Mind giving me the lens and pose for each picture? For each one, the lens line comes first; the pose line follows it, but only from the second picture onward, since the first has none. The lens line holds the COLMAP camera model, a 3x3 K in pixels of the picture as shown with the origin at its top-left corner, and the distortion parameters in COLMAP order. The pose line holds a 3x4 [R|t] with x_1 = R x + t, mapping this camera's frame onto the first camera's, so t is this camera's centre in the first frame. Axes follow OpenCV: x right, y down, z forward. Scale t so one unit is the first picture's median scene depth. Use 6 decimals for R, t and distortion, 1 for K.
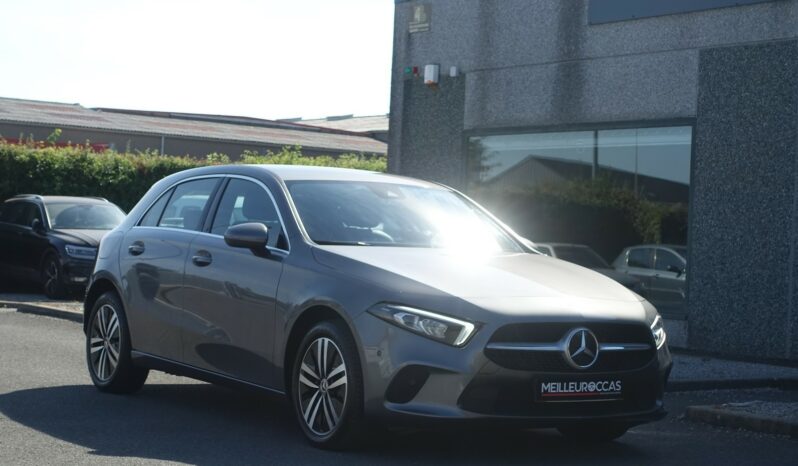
lens RADIAL K [[1703.9, 0, 399.0], [0, 1703.9, 233.0], [0, 0, 1]] dist [-0.084449, -0.315792]
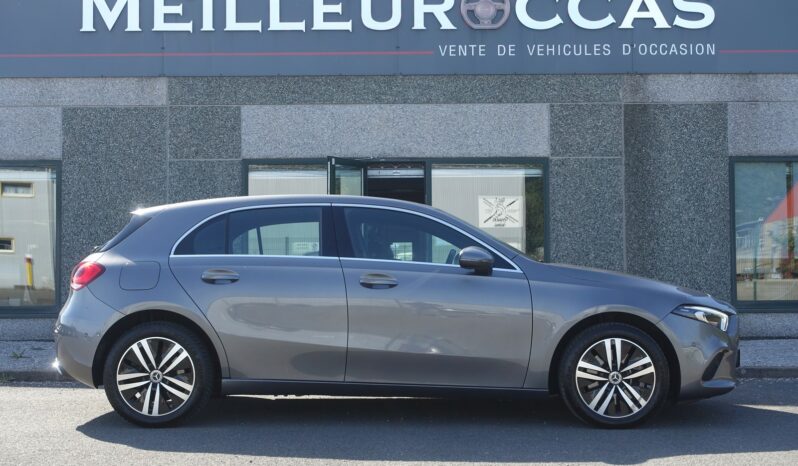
lens RADIAL K [[1086.0, 0, 399.0], [0, 1086.0, 233.0], [0, 0, 1]] dist [-0.002743, -0.017681]
pose [[0.555790, -0.015478, 0.831179, -0.377963], [0.022552, 0.999739, 0.003536, -0.009979], [-0.831017, 0.016780, 0.555994, 0.336507]]
